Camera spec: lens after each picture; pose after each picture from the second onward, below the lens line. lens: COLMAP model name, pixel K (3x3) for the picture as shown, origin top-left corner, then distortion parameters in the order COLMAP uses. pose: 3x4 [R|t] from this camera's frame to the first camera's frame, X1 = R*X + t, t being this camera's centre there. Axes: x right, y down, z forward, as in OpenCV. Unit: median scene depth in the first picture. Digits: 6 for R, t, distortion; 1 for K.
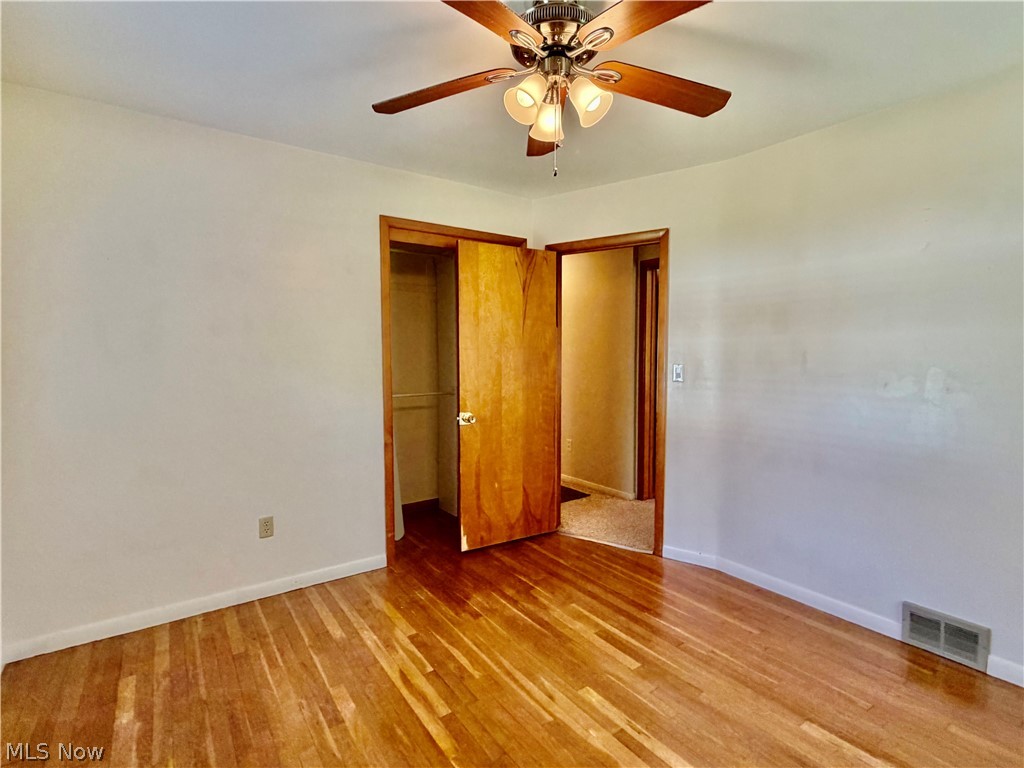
lens RADIAL K [[504.1, 0, 507.7], [0, 504.1, 382.9], [0, 0, 1]] dist [0.003027, 0.000371]
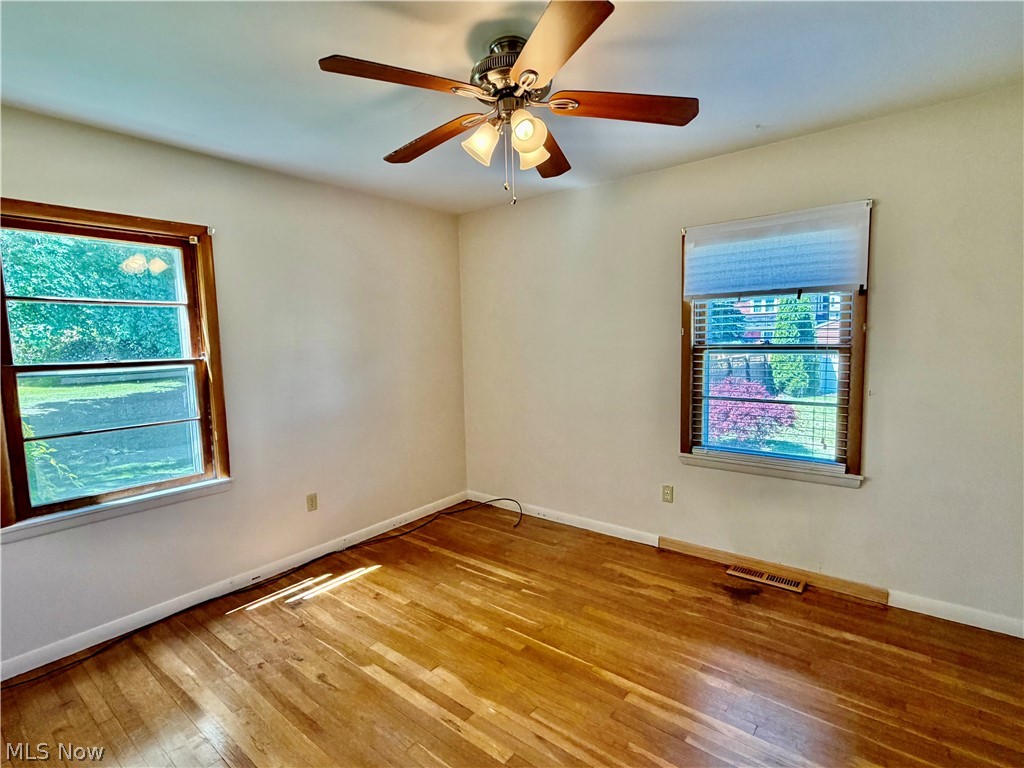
lens RADIAL K [[504.1, 0, 507.7], [0, 504.1, 382.9], [0, 0, 1]] dist [0.003027, 0.000371]
pose [[-0.963629, 0.046772, -0.263119, 0.367434], [0.007417, 0.988867, 0.148619, -0.157849], [0.267140, 0.141262, -0.953248, 1.838617]]
